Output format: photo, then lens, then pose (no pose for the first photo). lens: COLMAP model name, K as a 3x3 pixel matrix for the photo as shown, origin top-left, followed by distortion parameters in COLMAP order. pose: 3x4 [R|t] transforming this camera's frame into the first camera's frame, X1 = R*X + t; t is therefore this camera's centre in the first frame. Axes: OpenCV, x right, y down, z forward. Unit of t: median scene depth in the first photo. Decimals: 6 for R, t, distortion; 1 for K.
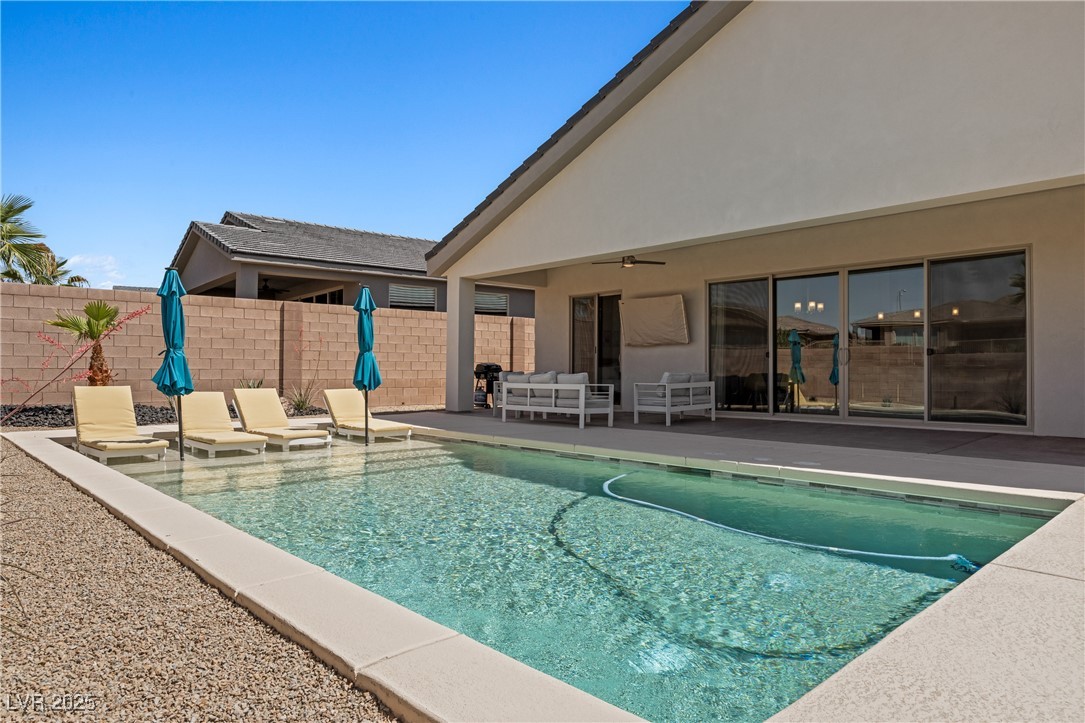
lens RADIAL K [[681.9, 0, 538.4], [0, 681.9, 364.3], [0, 0, 1]] dist [-0.013078, -0.003227]
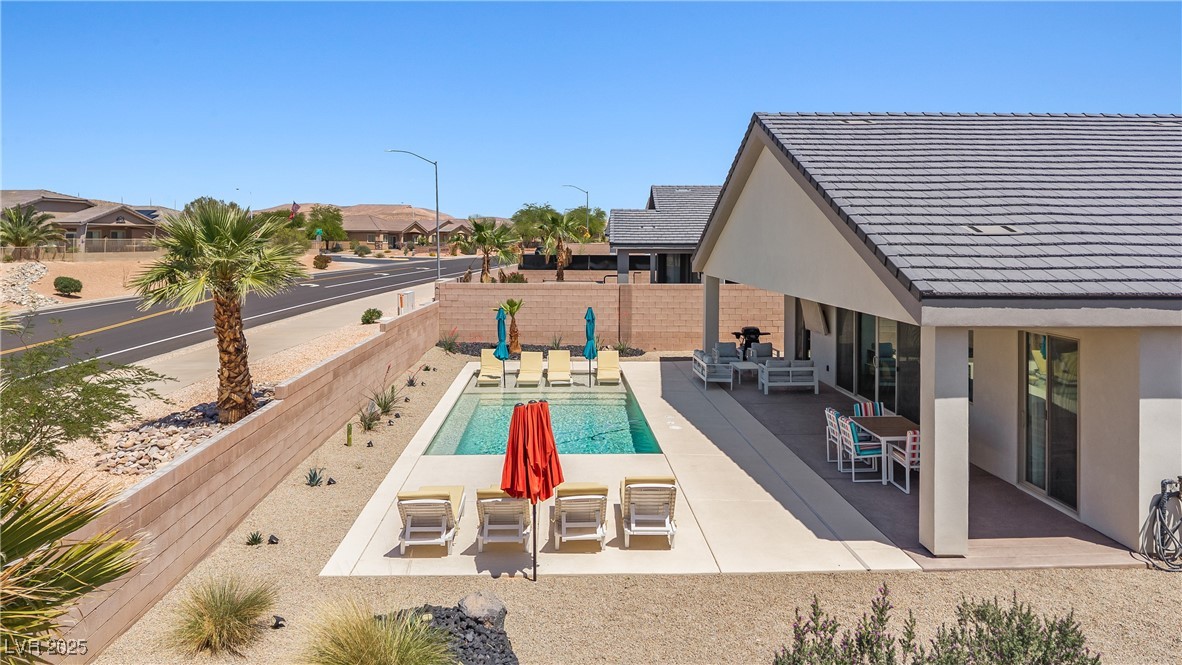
lens RADIAL K [[807.5, 0, 565.7], [0, 807.5, 246.3], [0, 0, 1]] dist [0.030658, -0.037821]
pose [[0.738123, 0.002788, -0.674661, 1.030072], [0.009606, 0.999847, 0.014641, -0.263132], [0.674598, -0.017288, 0.737983, -0.631691]]
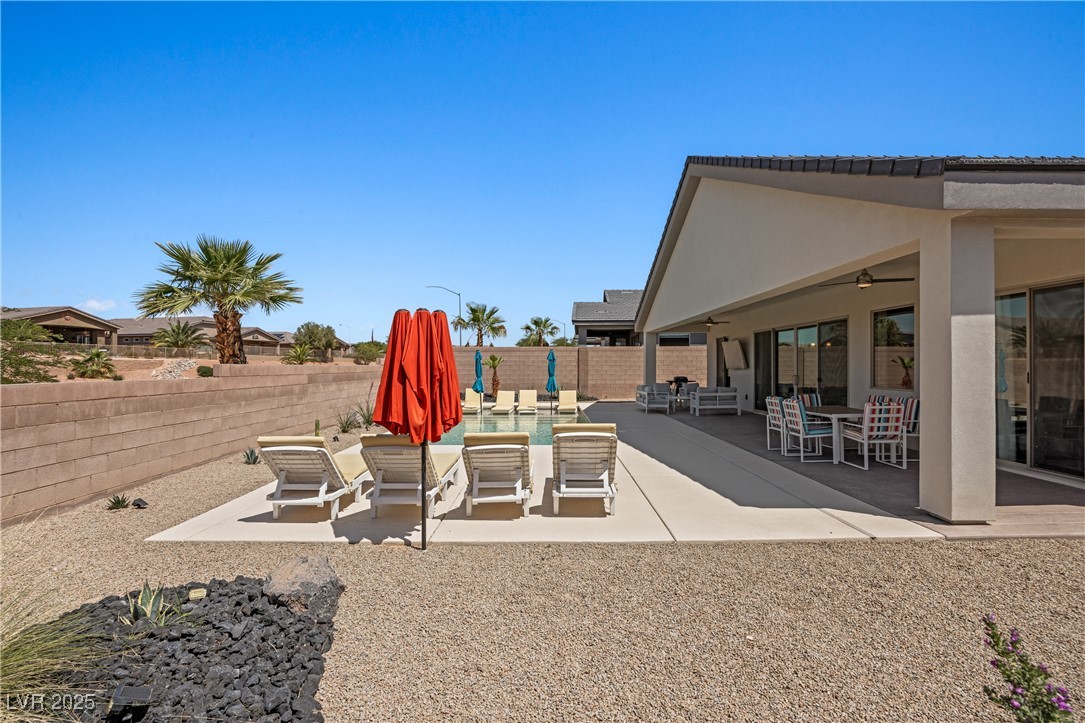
lens RADIAL K [[508.6, 0, 544.5], [0, 508.6, 358.6], [0, 0, 1]] dist [-0.008542, 0.003593]
pose [[0.725624, -0.012496, -0.687978, 0.787173], [0.010008, 0.999921, -0.007606, -0.055236], [0.688019, -0.001366, 0.725691, -0.272141]]
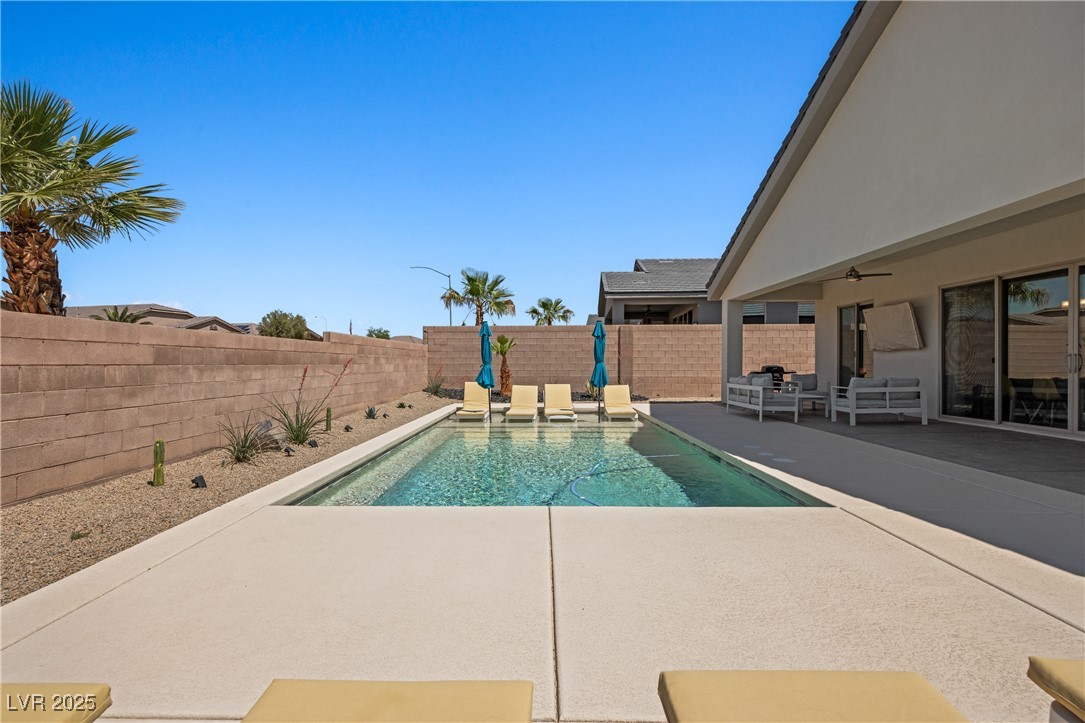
lens RADIAL K [[546.6, 0, 534.0], [0, 546.6, 360.4], [0, 0, 1]] dist [0.009292, -0.000770]
pose [[0.719554, -0.007060, -0.694400, 0.410203], [0.010137, 0.999949, 0.000338, -0.020692], [0.694362, -0.007282, 0.719589, -0.008435]]
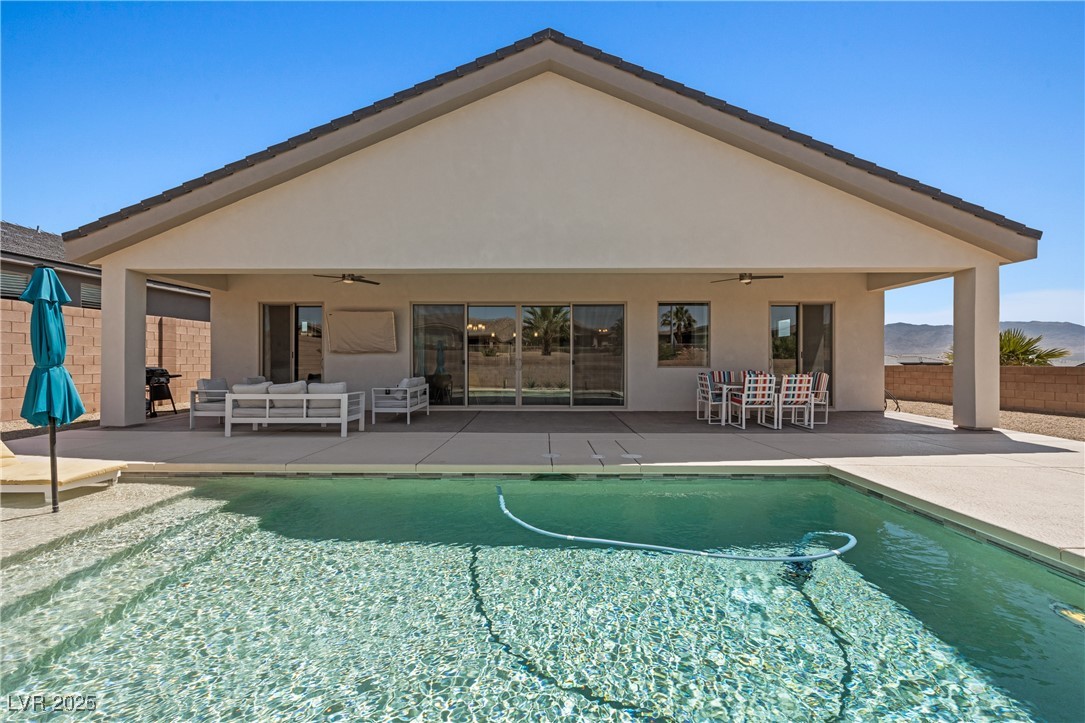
lens RADIAL K [[436.7, 0, 536.8], [0, 436.7, 362.1], [0, 0, 1]] dist [-0.004646, -0.000437]
pose [[0.692765, -0.002287, 0.721160, -0.184095], [-0.005433, 0.999950, 0.008391, -0.022417], [-0.721143, -0.009731, 0.692718, 0.301830]]
